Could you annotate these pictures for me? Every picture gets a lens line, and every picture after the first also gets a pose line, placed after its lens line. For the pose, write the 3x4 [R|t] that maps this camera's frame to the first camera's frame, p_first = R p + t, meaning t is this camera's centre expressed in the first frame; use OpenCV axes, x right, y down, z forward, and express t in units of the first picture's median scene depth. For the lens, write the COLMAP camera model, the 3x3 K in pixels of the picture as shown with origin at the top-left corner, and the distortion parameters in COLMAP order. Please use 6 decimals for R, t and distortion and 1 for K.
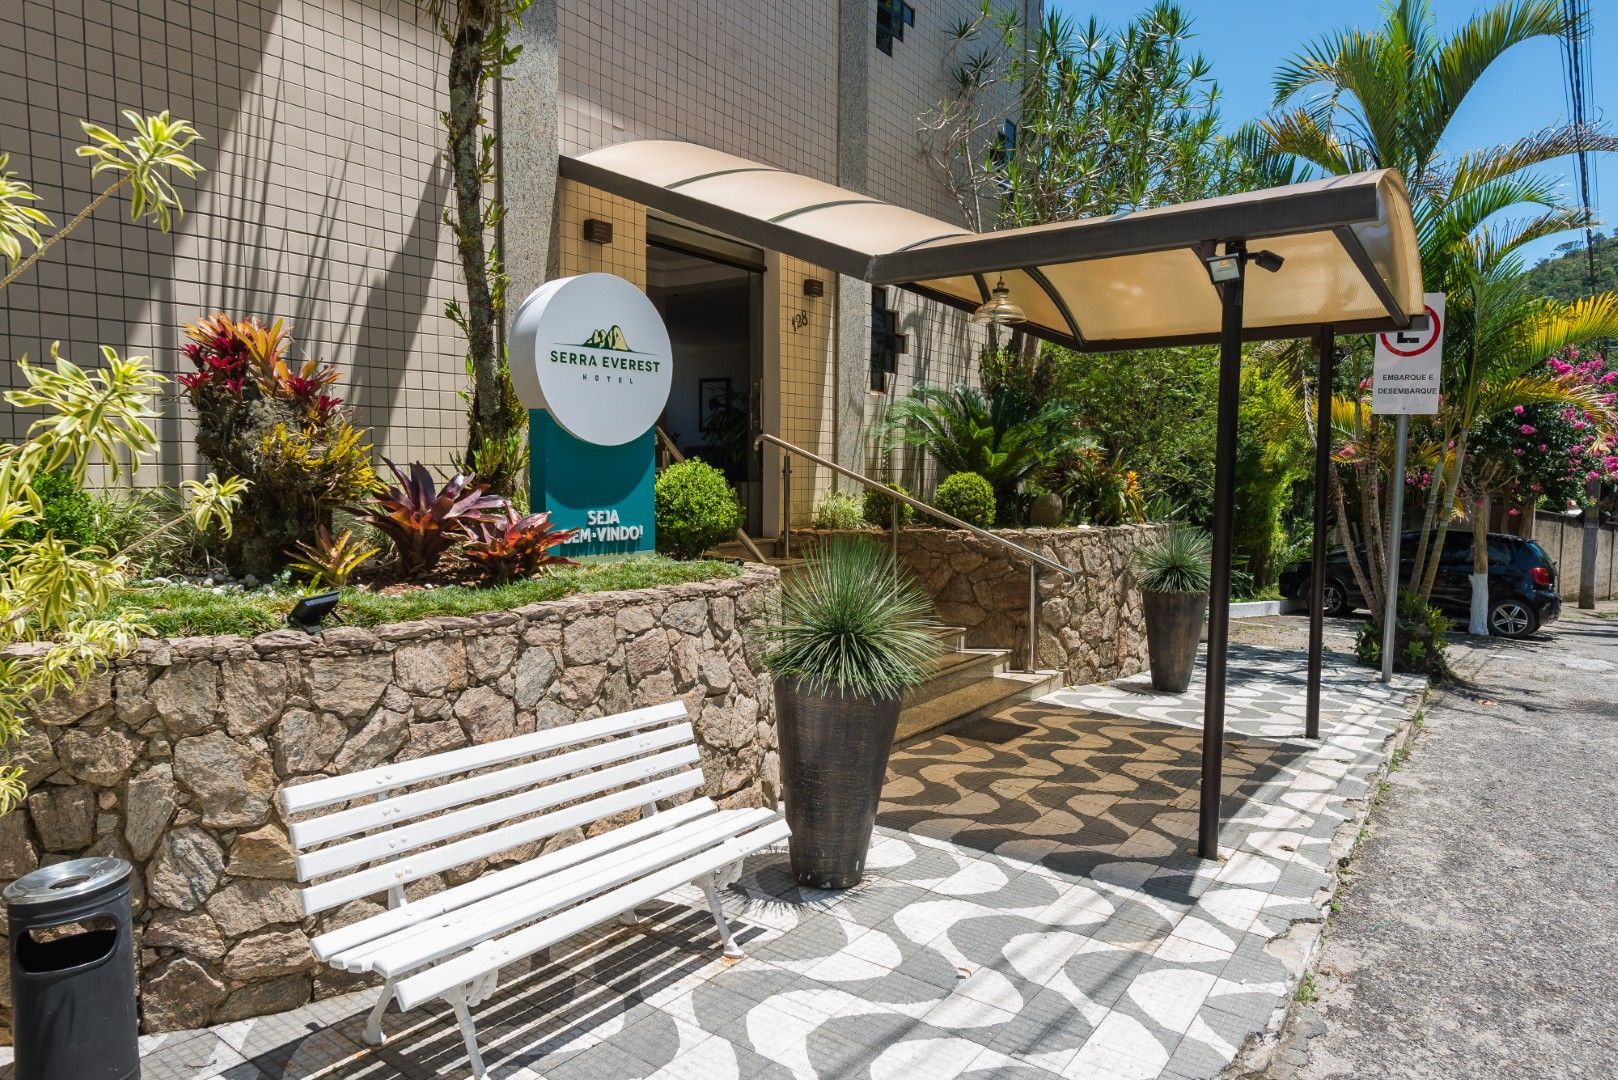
lens RADIAL K [[960.1, 0, 809.0], [0, 960.1, 540.0], [0, 0, 1]] dist [0.000230, 0.000002]
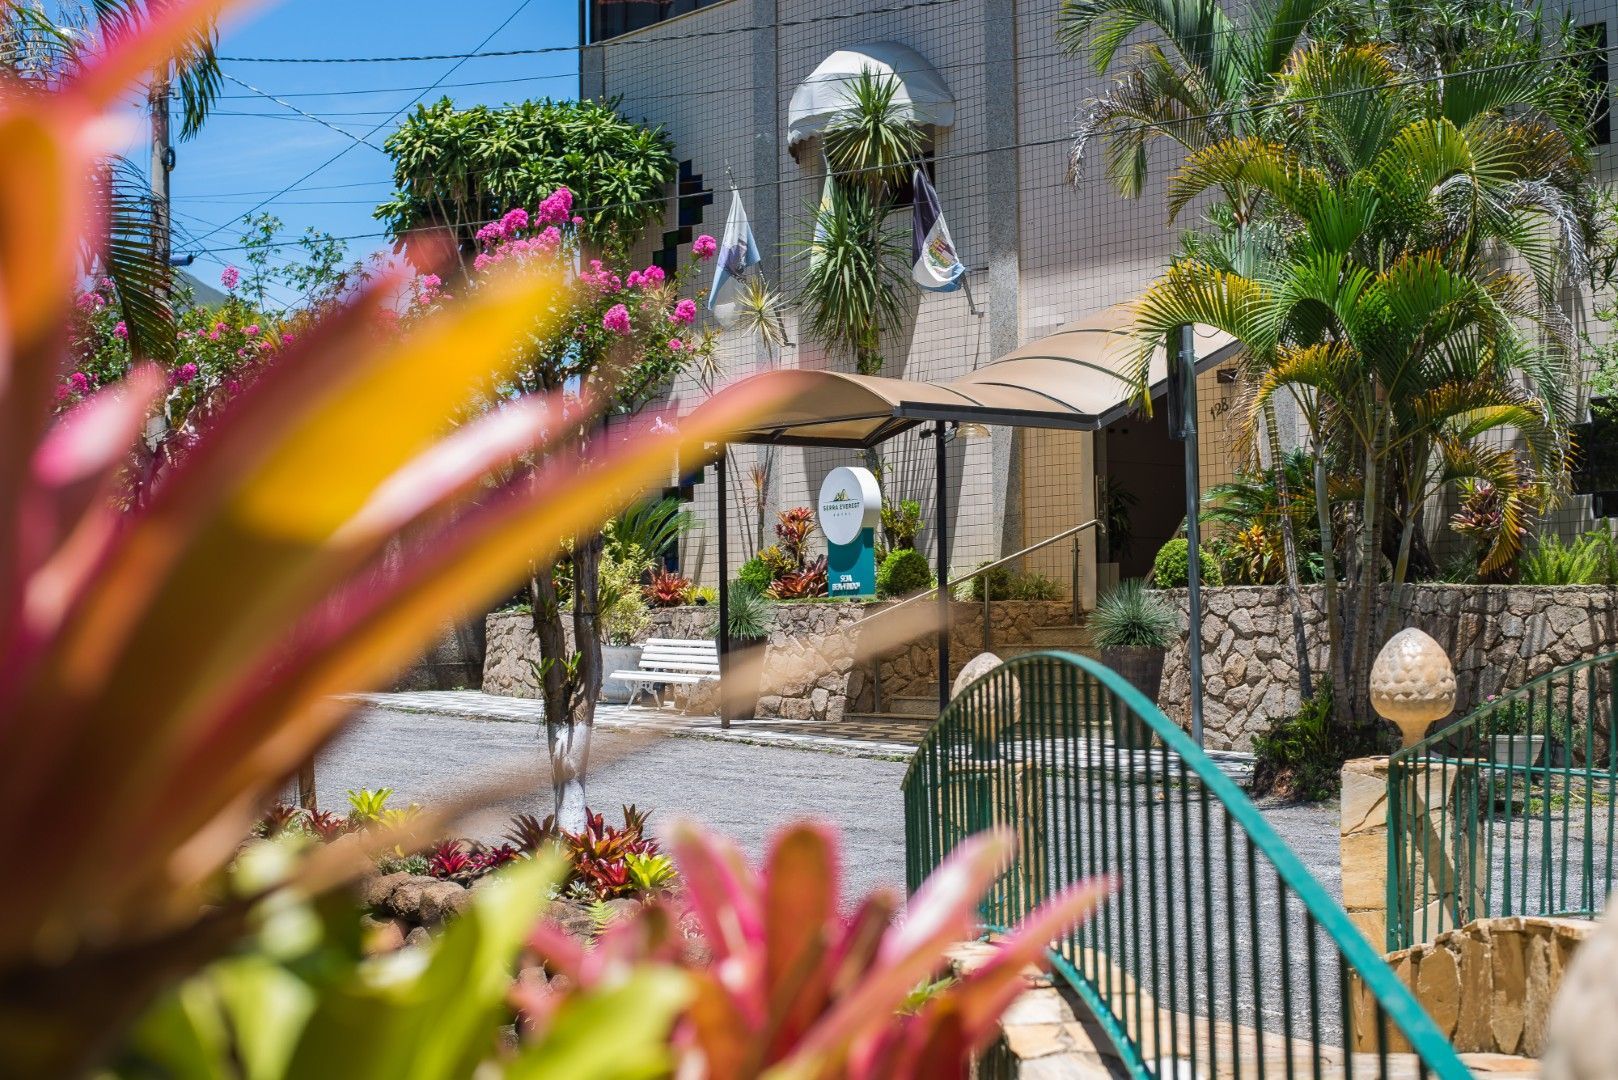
lens RADIAL K [[2287.3, 0, 809.0], [0, 2287.3, 540.0], [0, 0, 1]] dist [-0.103461, -0.025361]
pose [[-0.227387, -0.050179, -0.972511, 4.671393], [-0.060878, 0.997451, -0.037232, 0.084223], [0.971900, 0.050739, -0.229862, 2.048095]]
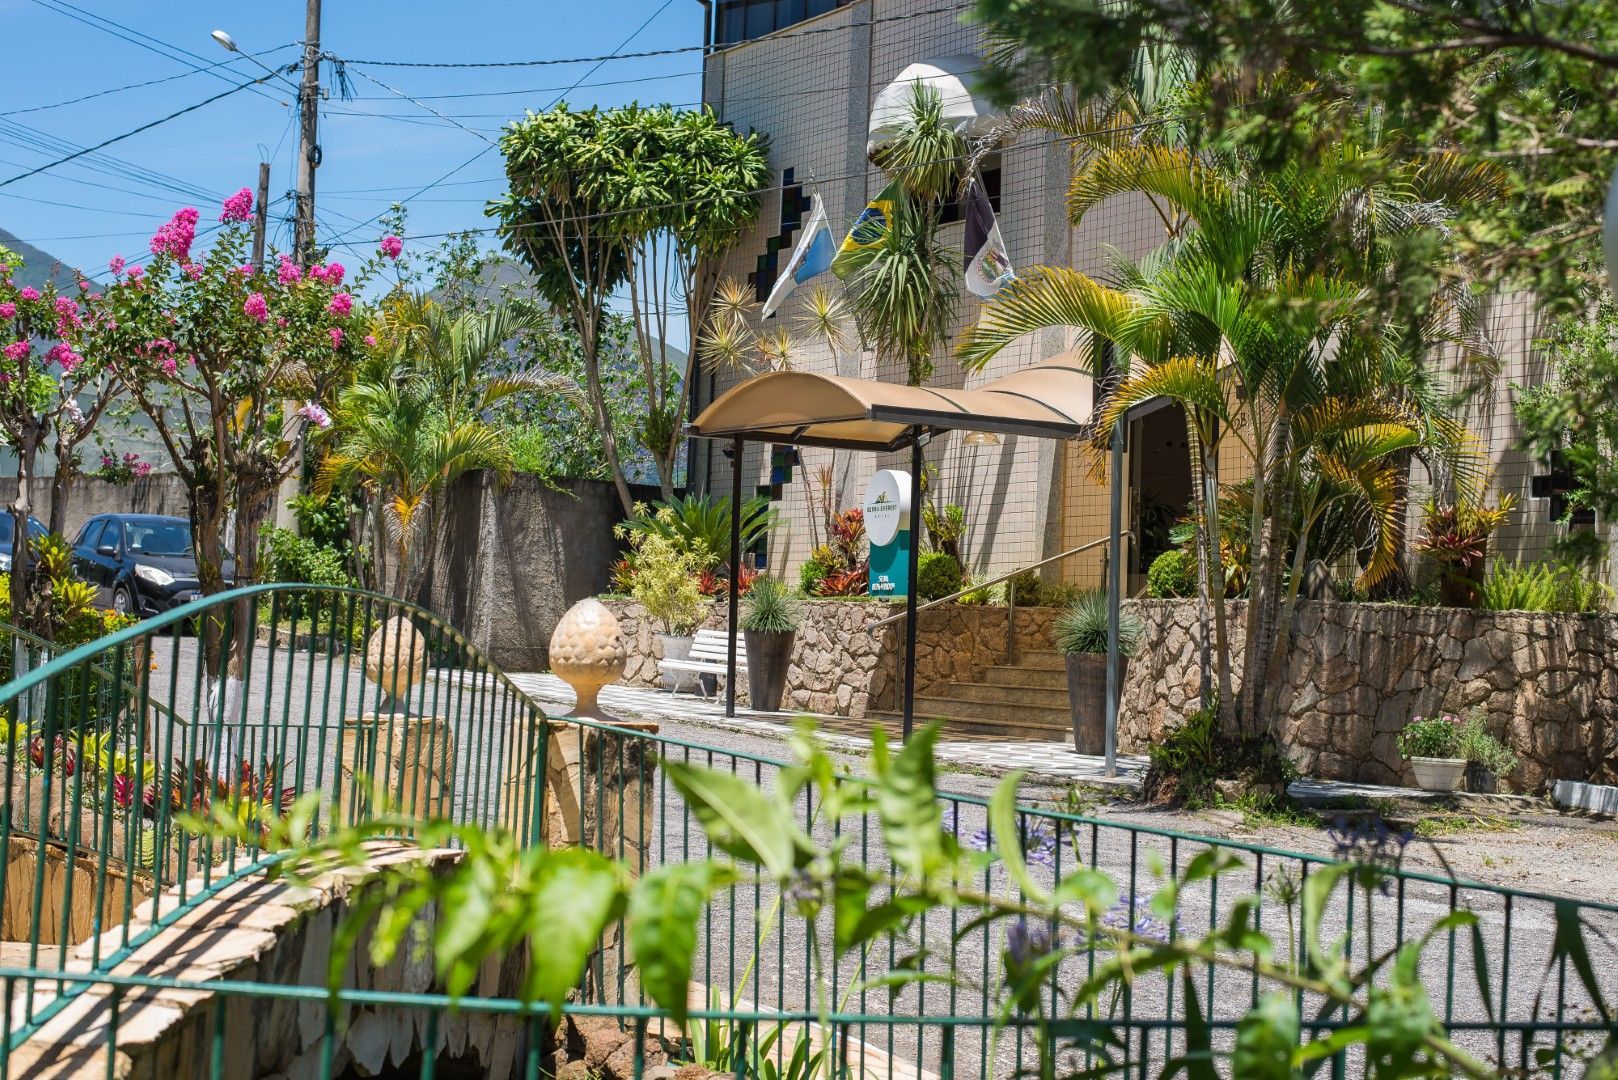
lens RADIAL K [[2287.3, 0, 809.0], [0, 2287.3, 540.0], [0, 0, 1]] dist [-0.103461, -0.025361]
pose [[-0.351174, -0.064951, -0.934055, 4.621098], [-0.104931, 0.994037, -0.029671, 0.059802], [0.930412, 0.087592, -0.355895, 2.636768]]
